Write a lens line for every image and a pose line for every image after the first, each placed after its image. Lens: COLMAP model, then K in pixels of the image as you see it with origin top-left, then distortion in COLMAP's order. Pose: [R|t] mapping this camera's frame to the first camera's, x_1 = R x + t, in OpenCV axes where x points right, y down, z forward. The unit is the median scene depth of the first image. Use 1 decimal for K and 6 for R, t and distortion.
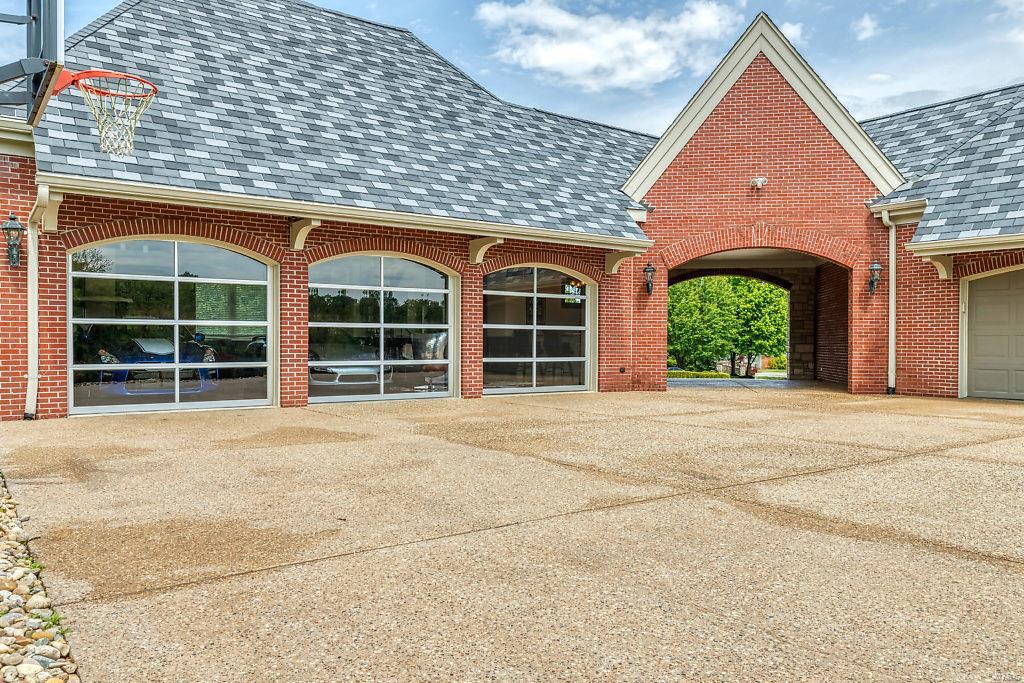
lens RADIAL K [[761.8, 0, 512.5], [0, 761.8, 344.9], [0, 0, 1]] dist [0.011676, -0.013528]
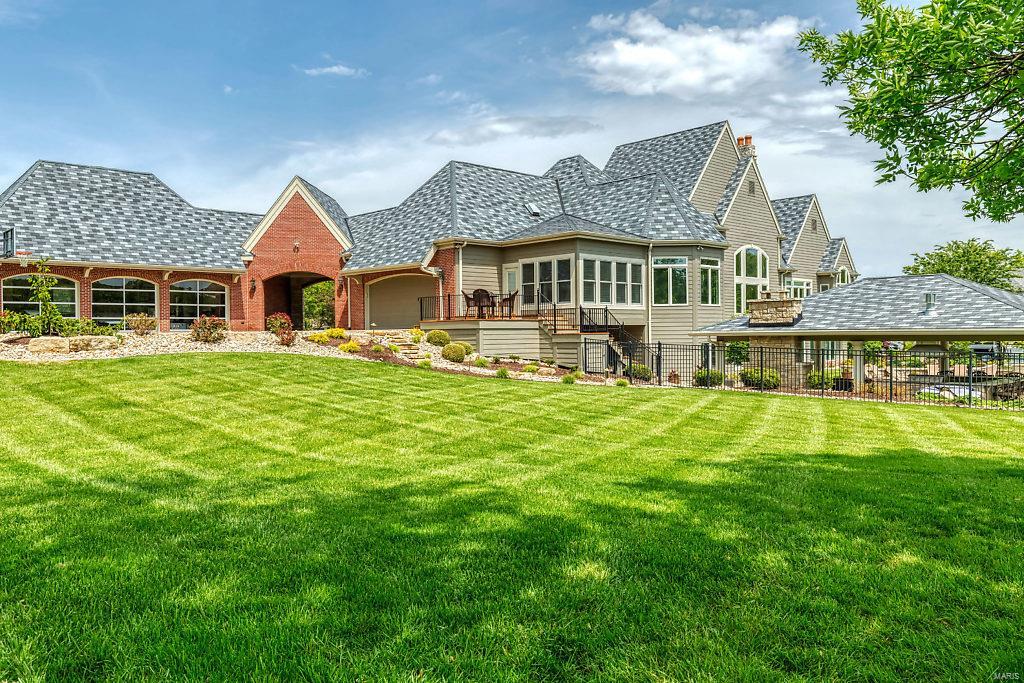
lens RADIAL K [[761.8, 0, 511.6], [0, 761.8, 337.0], [0, 0, 1]] dist [0.011676, -0.013528]
pose [[0.993152, -0.015902, 0.115739, 0.781437], [0.015842, 0.999873, 0.001438, 0.097541], [-0.115748, 0.000406, 0.993279, -1.635342]]
